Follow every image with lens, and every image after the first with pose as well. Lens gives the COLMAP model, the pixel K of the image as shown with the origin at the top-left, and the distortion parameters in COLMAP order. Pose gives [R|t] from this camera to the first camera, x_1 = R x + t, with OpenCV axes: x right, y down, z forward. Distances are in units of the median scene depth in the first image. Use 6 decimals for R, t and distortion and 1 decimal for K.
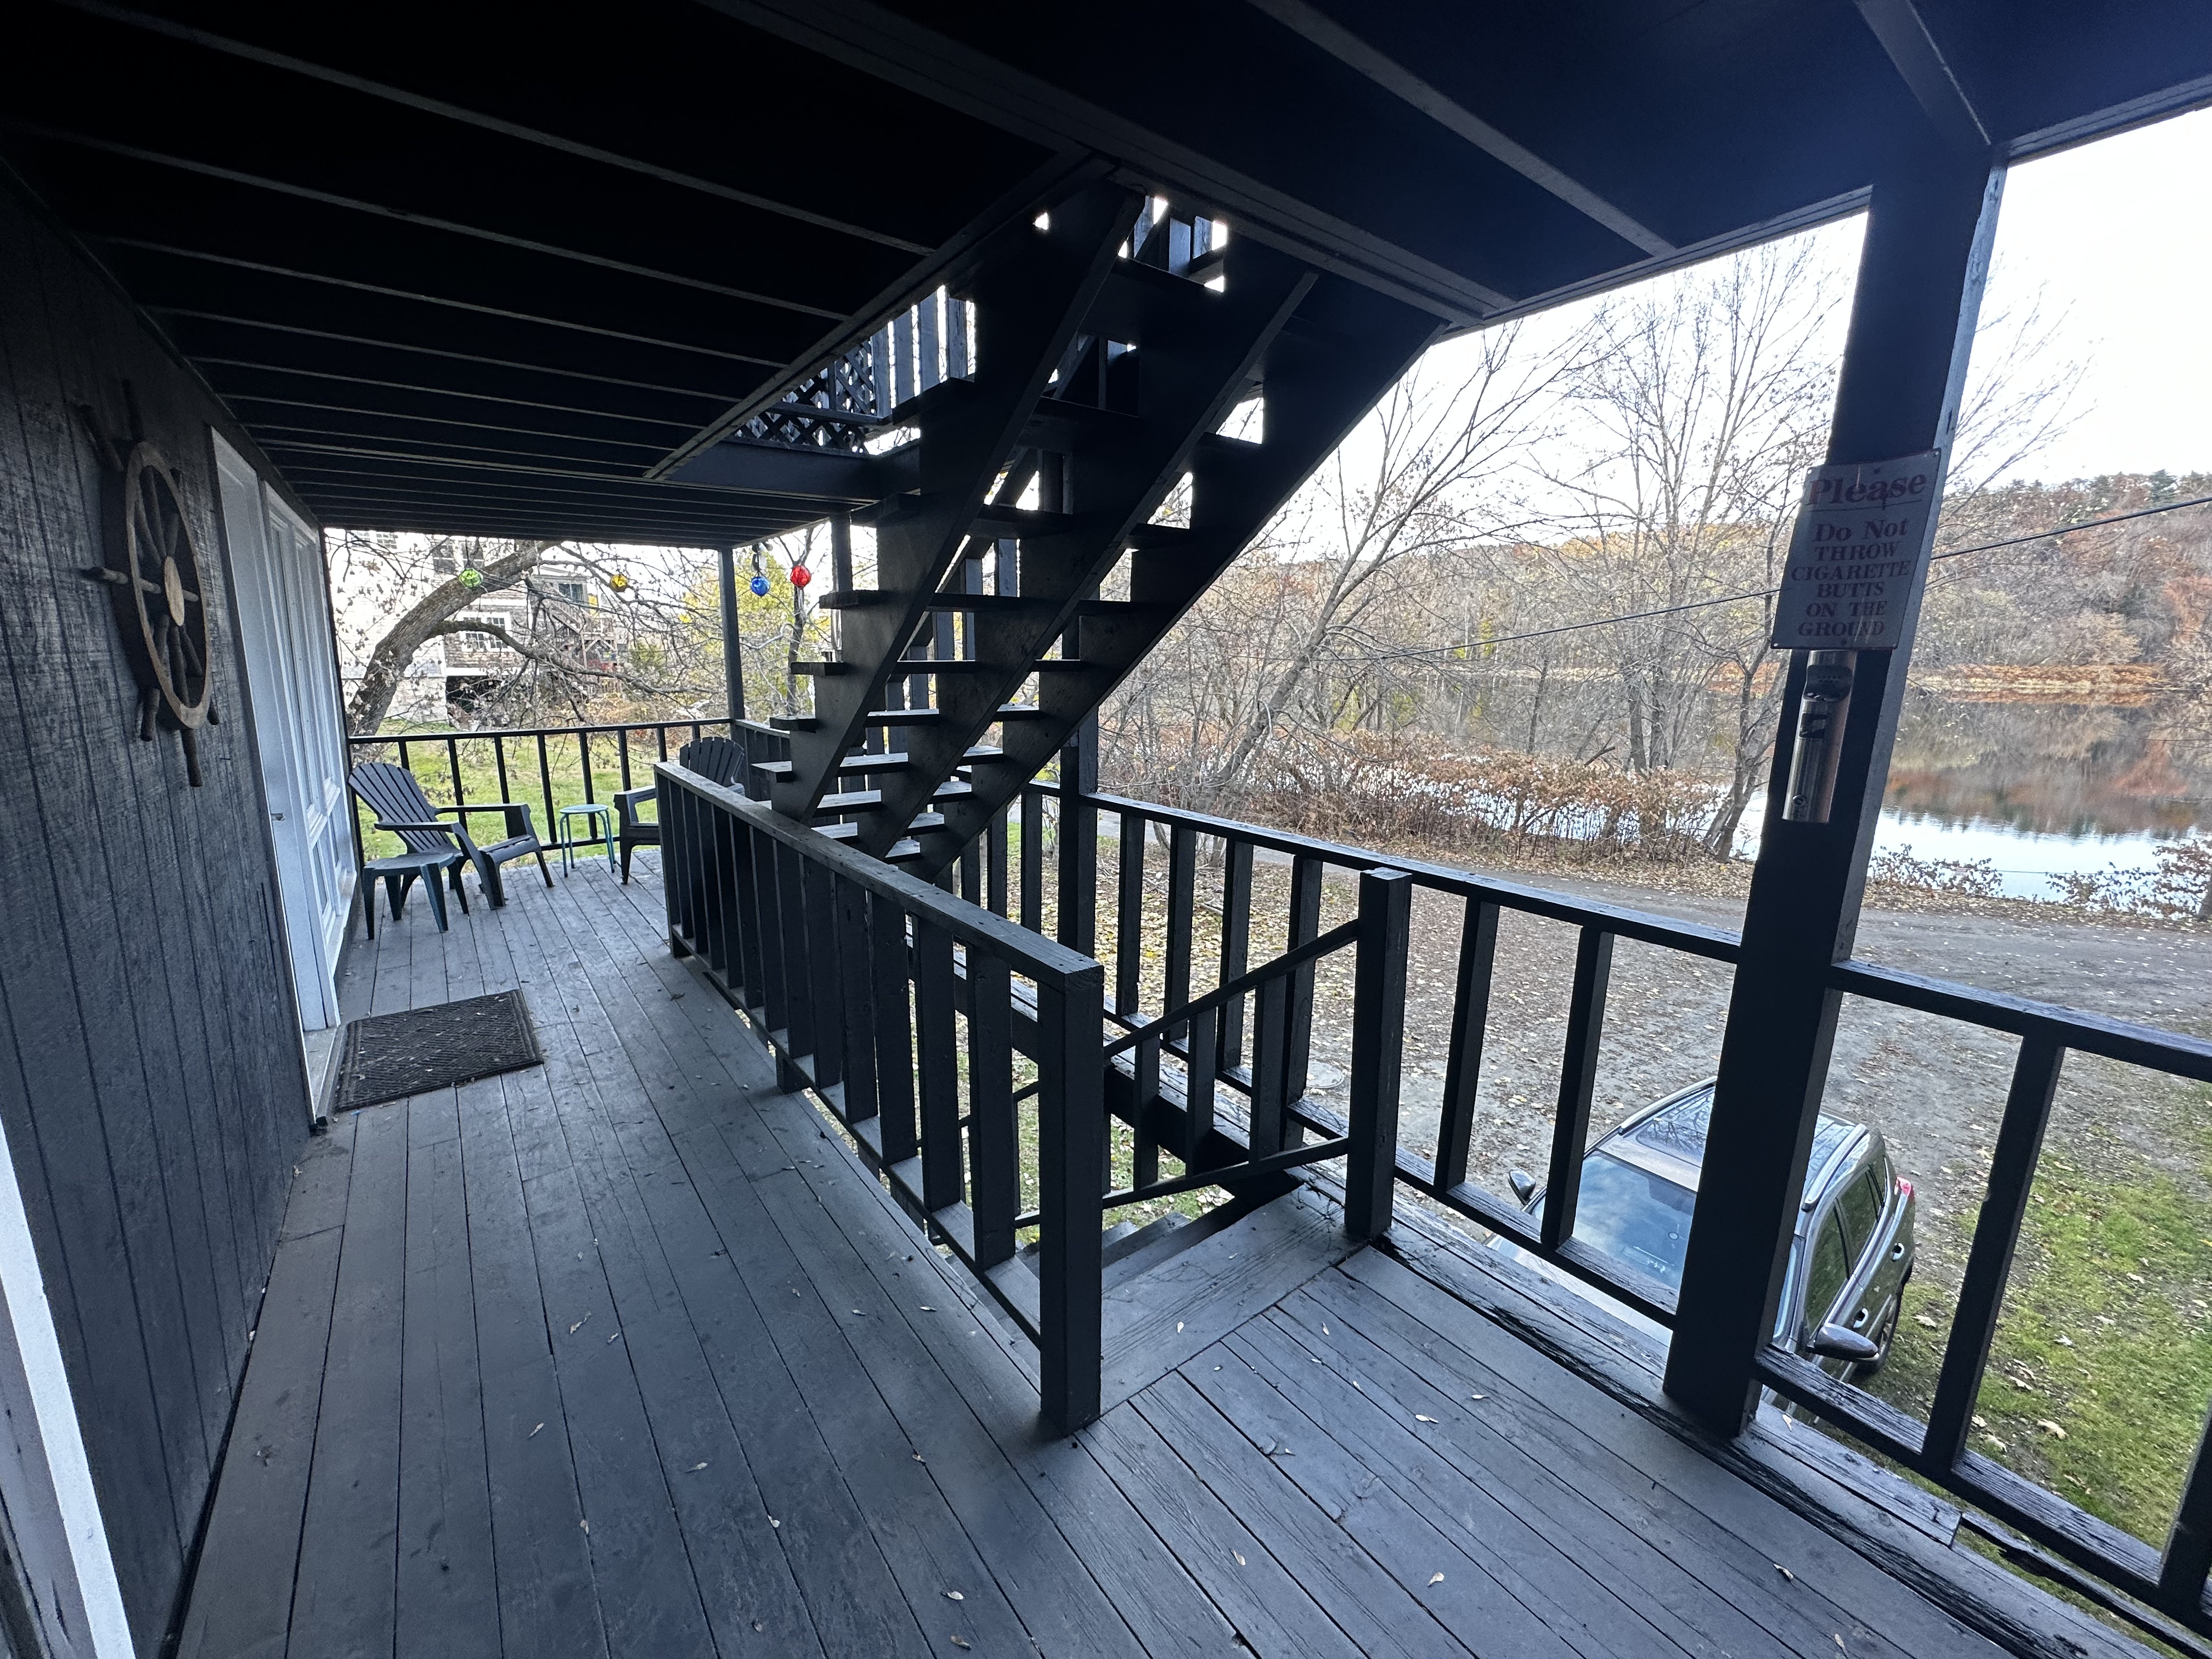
lens RADIAL K [[886.0, 0, 1107.8], [0, 886.0, 832.4], [0, 0, 1]] dist [-0.000692, 0.000222]
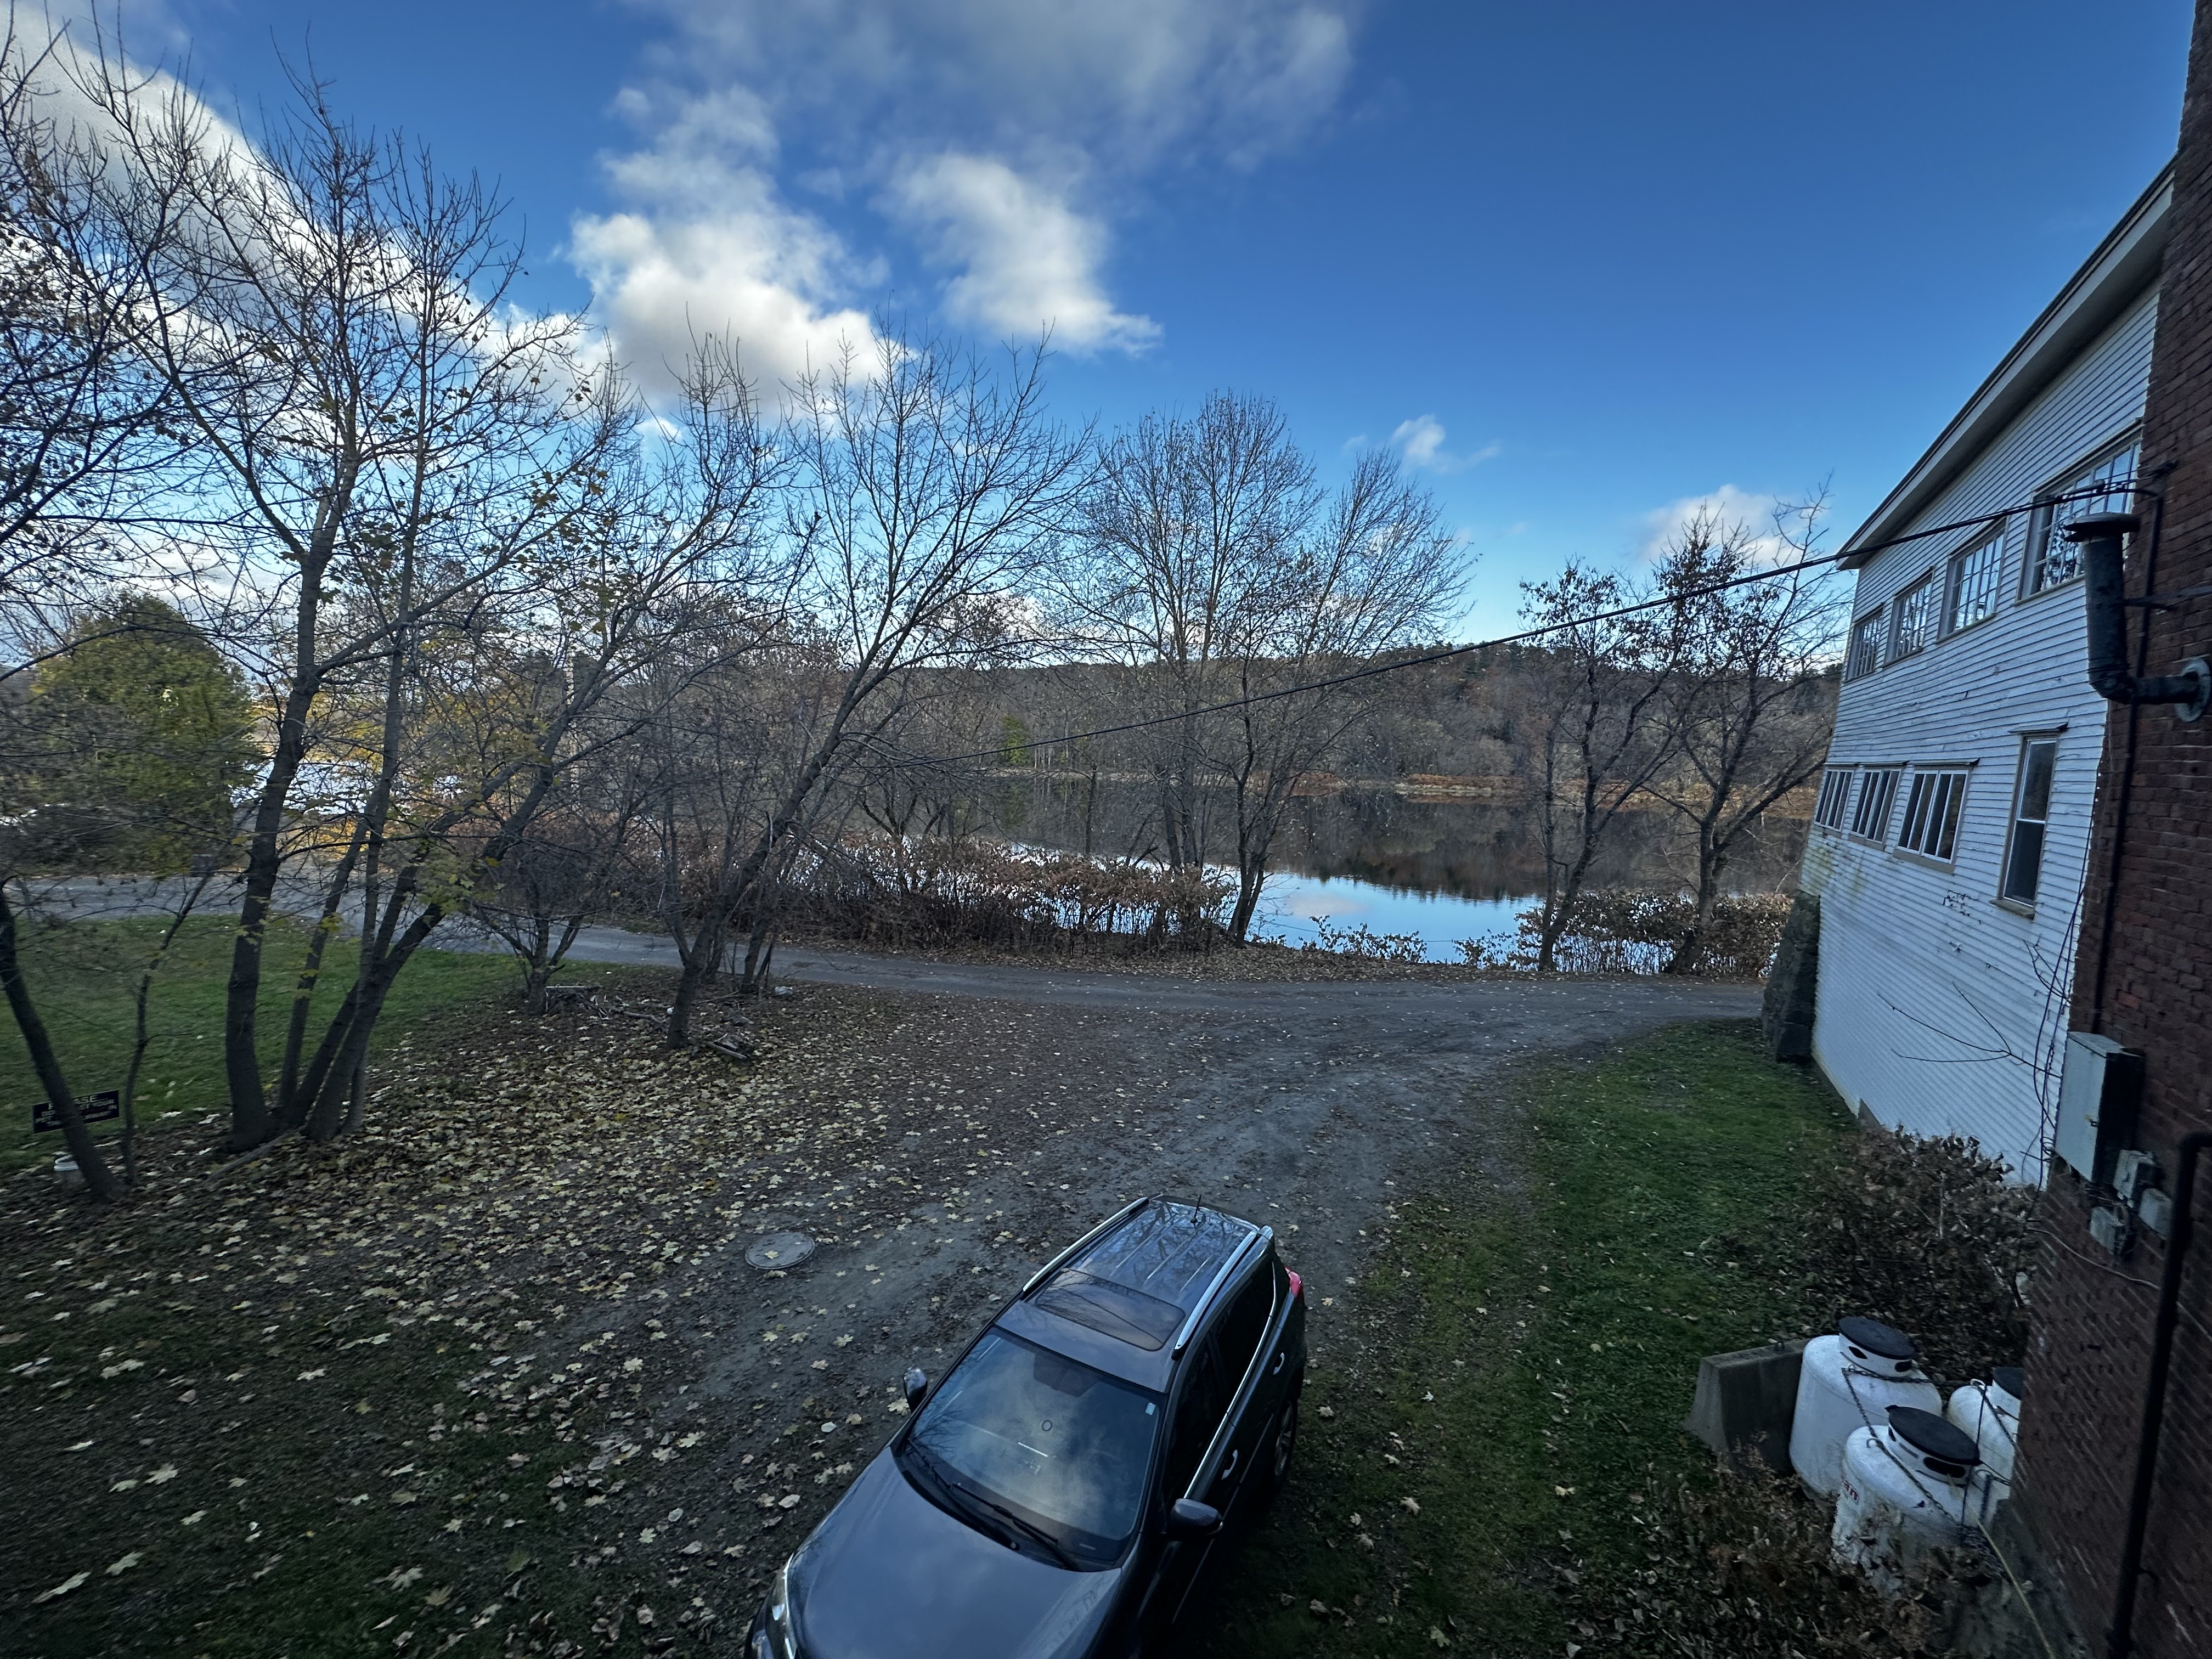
lens RADIAL K [[870.7, 0, 1118.2], [0, 870.7, 834.3], [0, 0, 1]] dist [-0.000092, 0.000026]
pose [[0.914505, -0.016513, 0.404238, 0.112353], [0.060129, 0.993618, -0.095439, -0.014628], [-0.400082, 0.111586, 0.909661, 0.034735]]
